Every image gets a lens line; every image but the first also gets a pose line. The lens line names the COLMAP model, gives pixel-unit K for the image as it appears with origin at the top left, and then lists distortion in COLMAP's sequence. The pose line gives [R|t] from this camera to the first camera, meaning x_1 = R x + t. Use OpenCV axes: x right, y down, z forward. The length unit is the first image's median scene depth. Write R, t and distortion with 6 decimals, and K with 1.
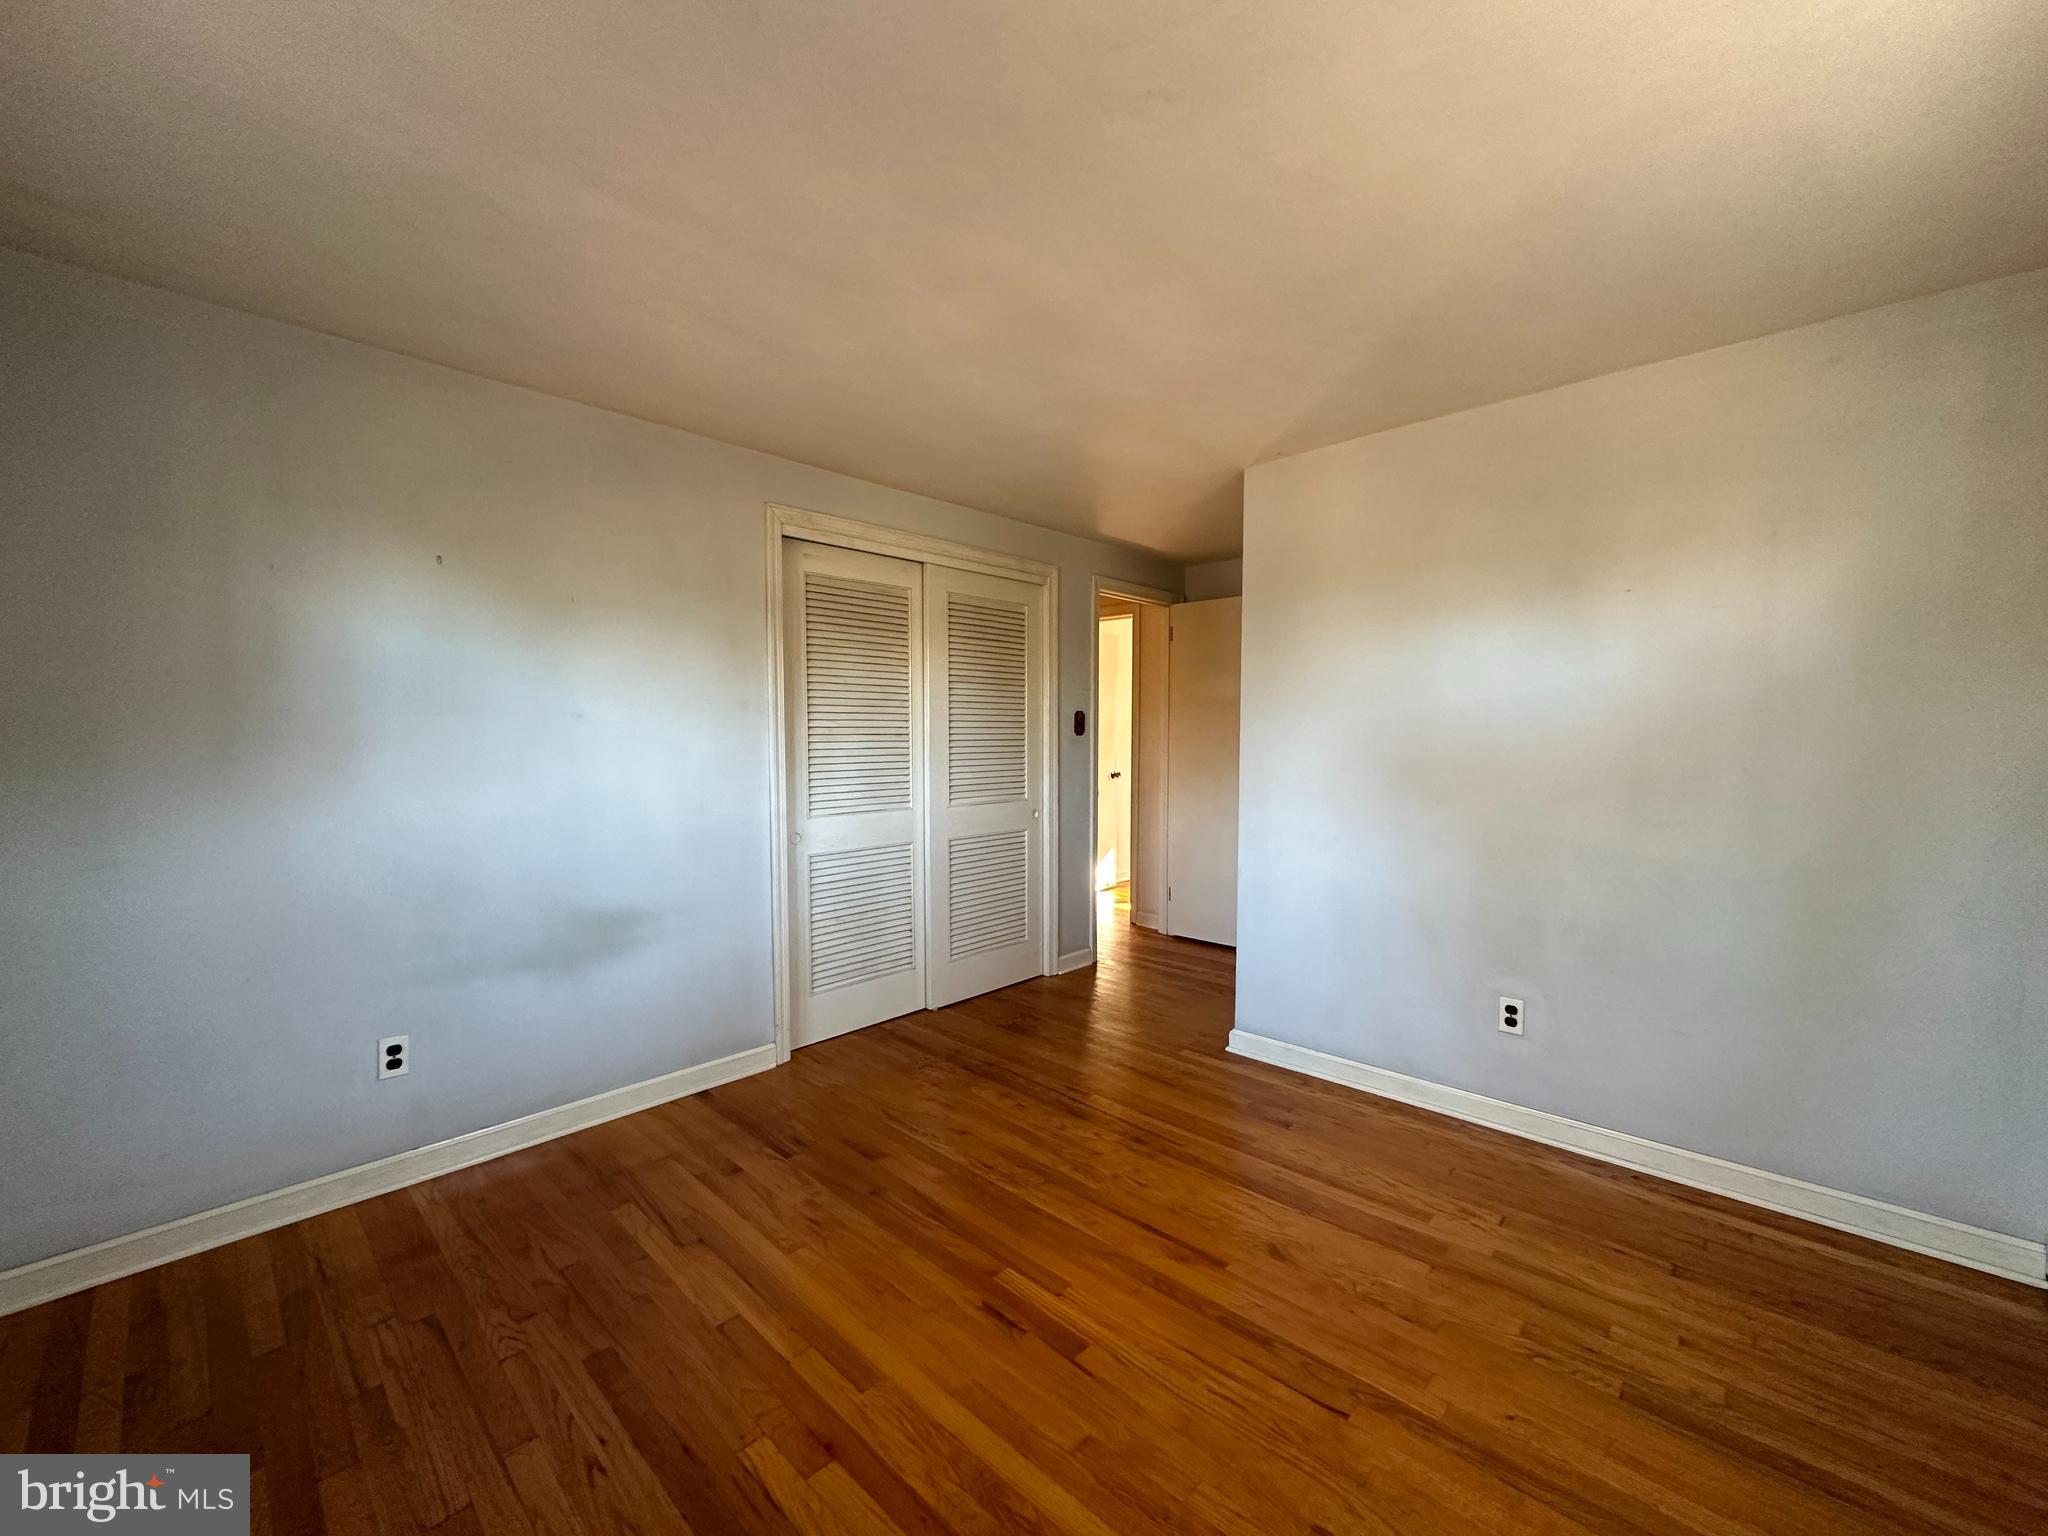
lens RADIAL K [[817.4, 0, 1021.2], [0, 817.4, 766.4], [0, 0, 1]] dist [-0.001674, -0.000083]
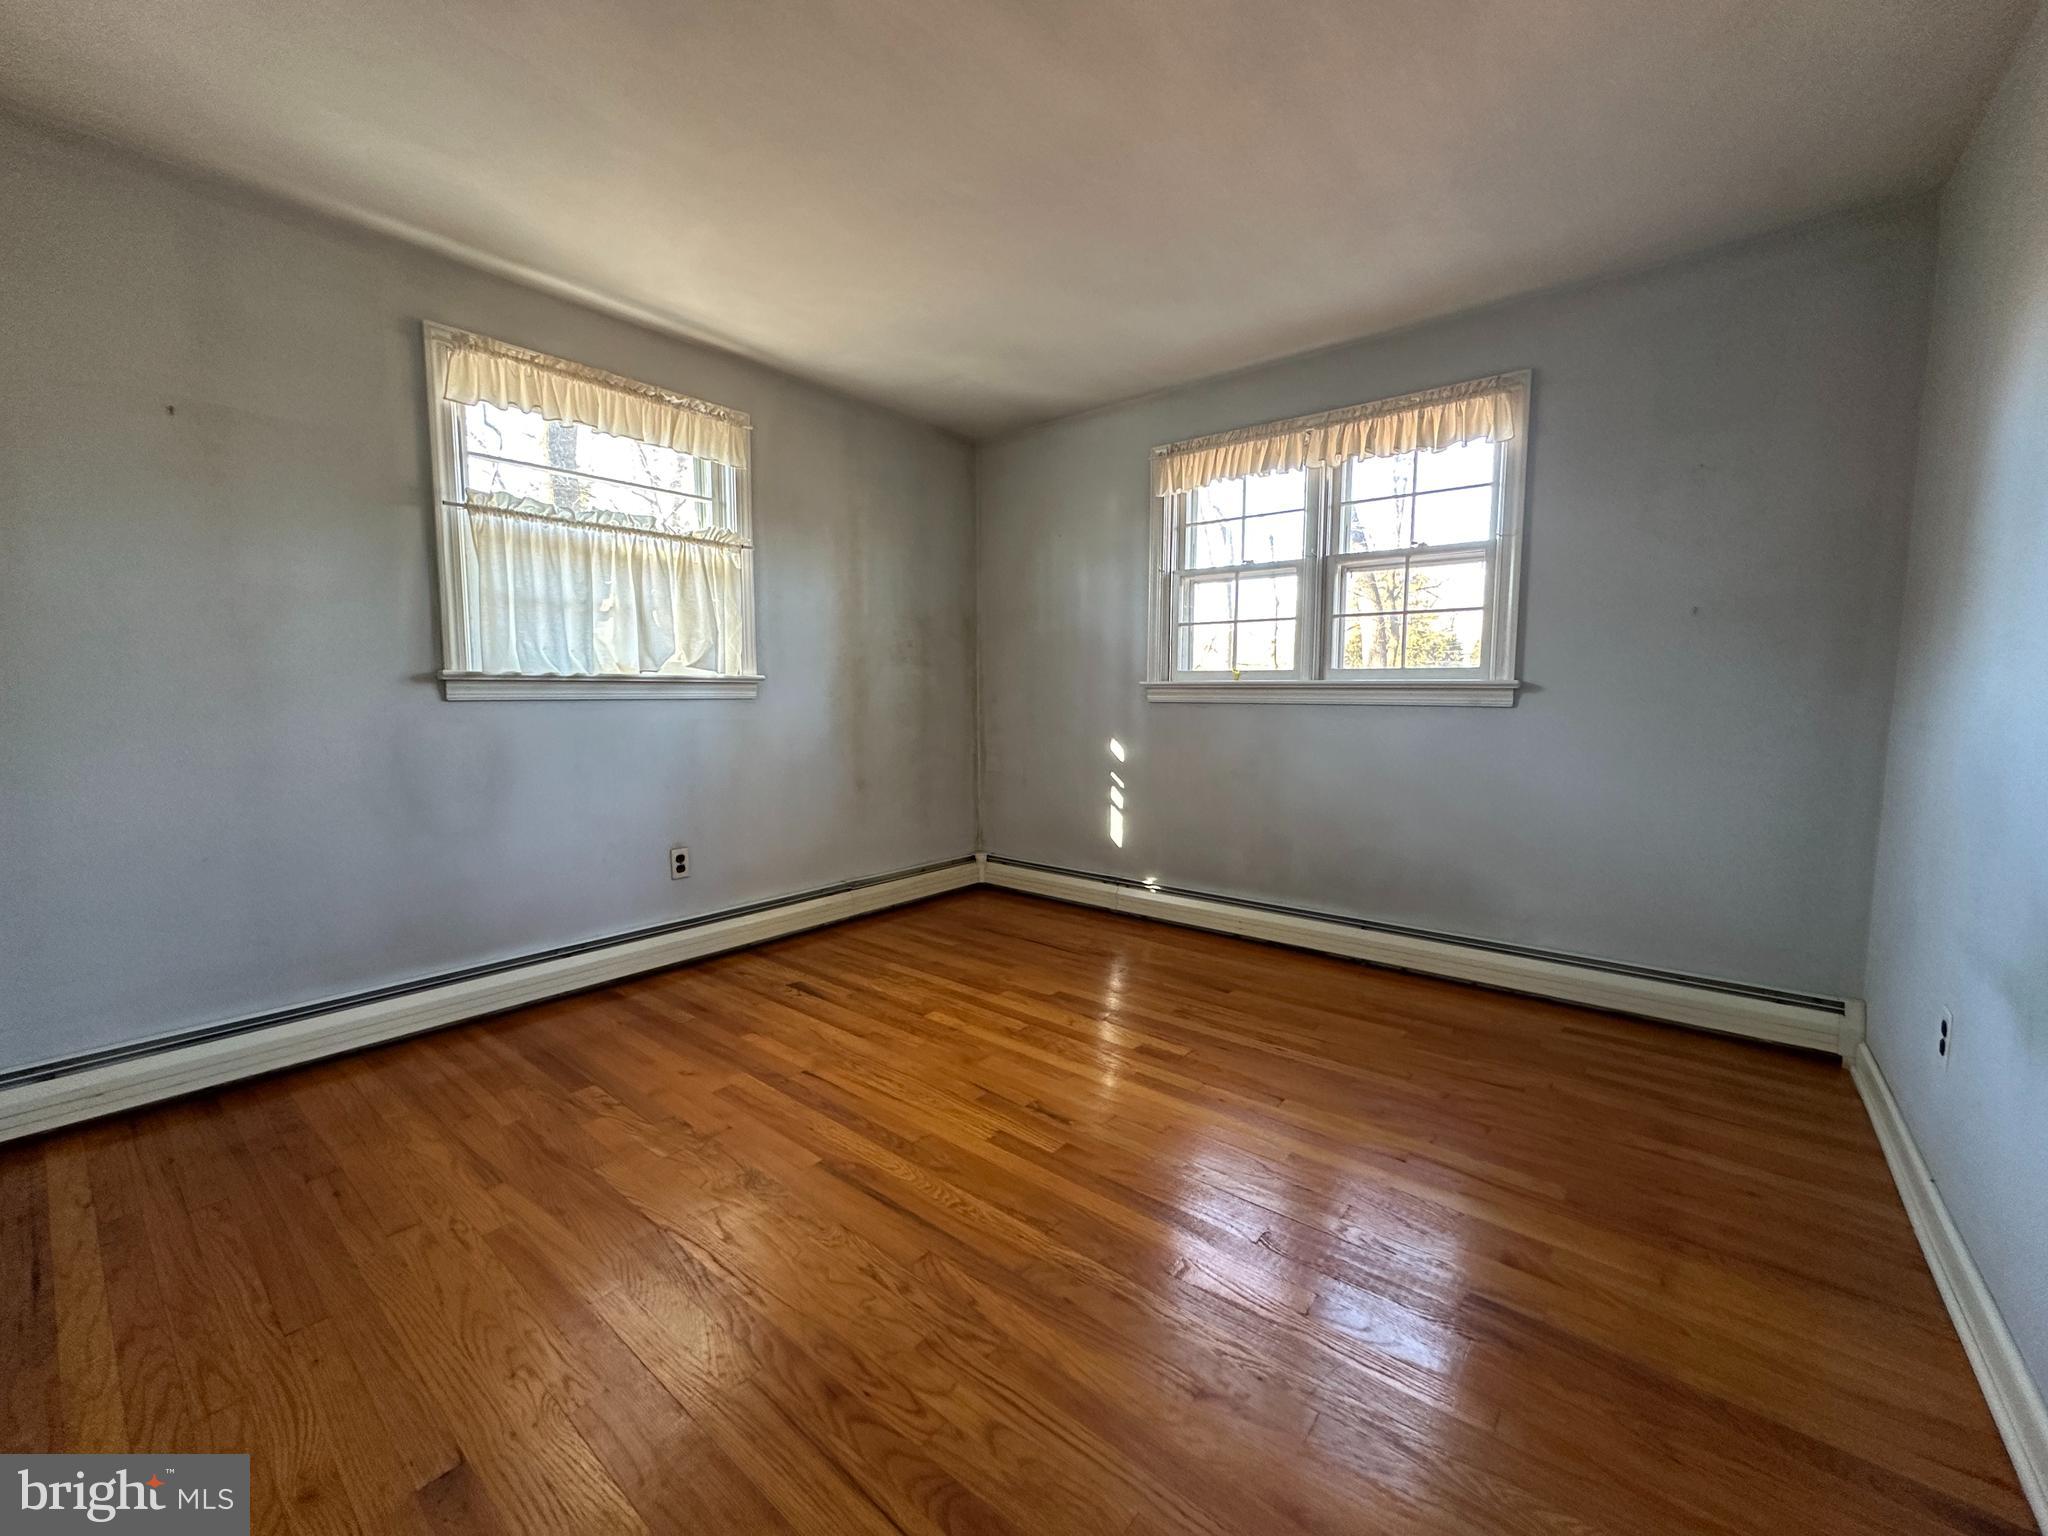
lens RADIAL K [[817.4, 0, 1021.2], [0, 817.4, 766.4], [0, 0, 1]] dist [-0.001674, -0.000083]
pose [[-0.997360, 0.006624, -0.072308, 0.086097], [-0.003268, 0.990726, 0.135836, 0.037800], [0.072537, 0.135714, -0.988089, 1.865826]]
